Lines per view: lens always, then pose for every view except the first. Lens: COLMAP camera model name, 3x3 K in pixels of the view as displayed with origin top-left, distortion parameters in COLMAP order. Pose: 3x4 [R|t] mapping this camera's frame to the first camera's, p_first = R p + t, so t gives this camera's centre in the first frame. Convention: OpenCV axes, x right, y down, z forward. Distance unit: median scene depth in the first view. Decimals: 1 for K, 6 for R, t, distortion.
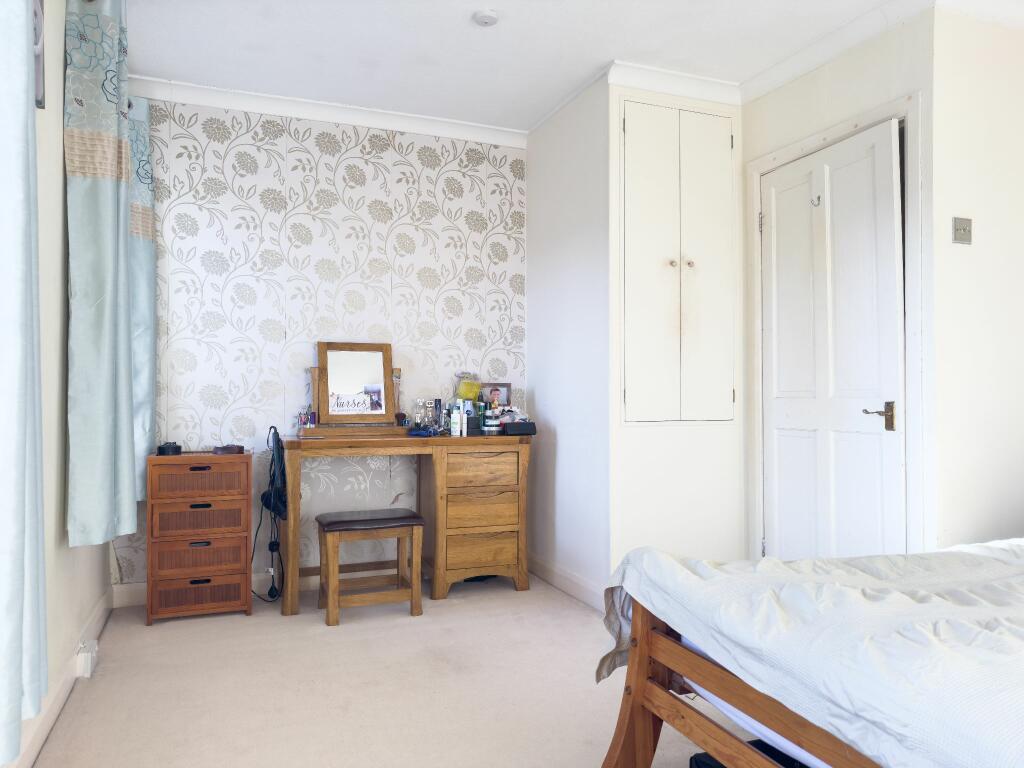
lens RADIAL K [[731.9, 0, 507.1], [0, 731.9, 382.0], [0, 0, 1]] dist [0.005101, -0.047904]
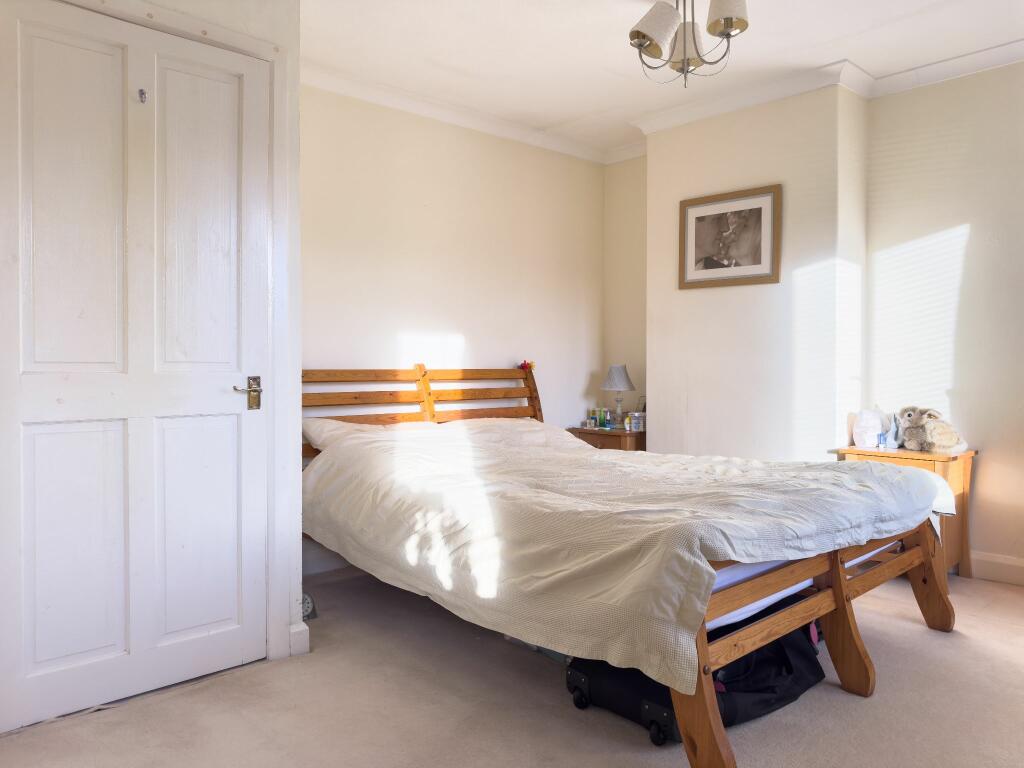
lens RADIAL K [[731.9, 0, 507.1], [0, 731.9, 382.0], [0, 0, 1]] dist [0.005101, -0.047904]
pose [[-0.372588, -0.017706, 0.927828, -0.412436], [-0.025287, 0.999640, 0.008922, 0.017612], [-0.927652, -0.020138, -0.372902, 1.032327]]
